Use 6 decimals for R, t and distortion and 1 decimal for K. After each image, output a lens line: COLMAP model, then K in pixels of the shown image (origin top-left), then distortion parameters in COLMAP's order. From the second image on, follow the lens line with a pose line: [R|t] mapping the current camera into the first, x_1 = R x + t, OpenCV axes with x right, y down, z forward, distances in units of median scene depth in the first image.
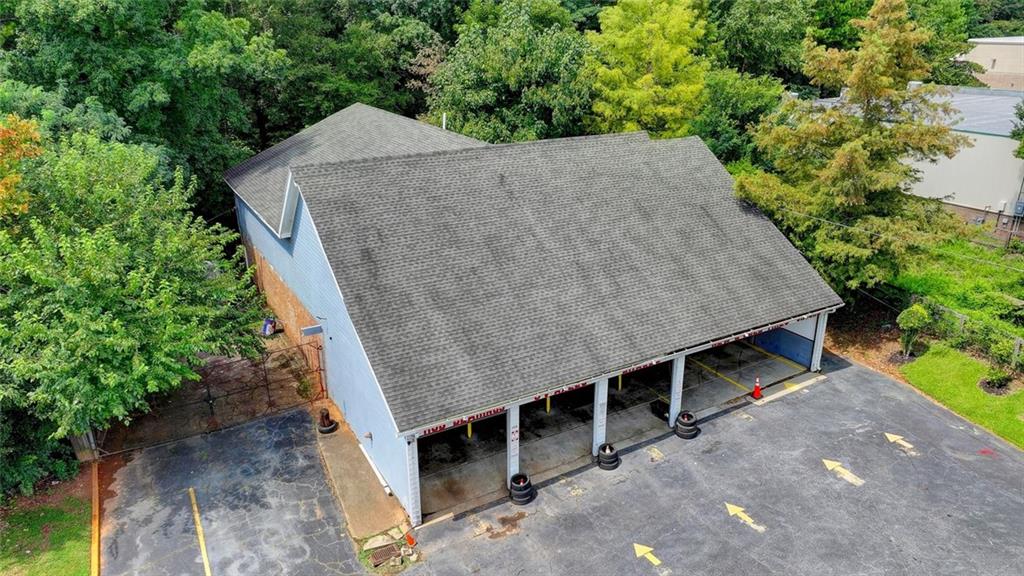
lens RADIAL K [[721.3, 0, 513.5], [0, 721.3, 286.6], [0, 0, 1]] dist [0.005283, 0.003191]
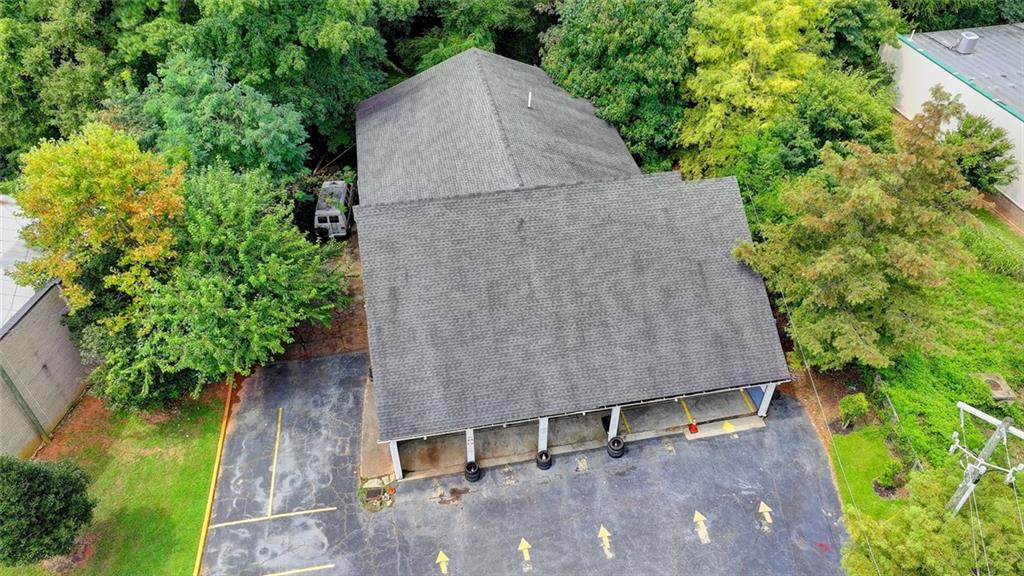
lens RADIAL K [[721.3, 0, 515.6], [0, 721.3, 283.9], [0, 0, 1]] dist [0.005283, 0.003191]
pose [[0.941138, 0.224914, -0.252333, 0.357816], [-0.118339, 0.918493, 0.377315, -0.601100], [0.316630, -0.325245, 0.891045, -0.147123]]
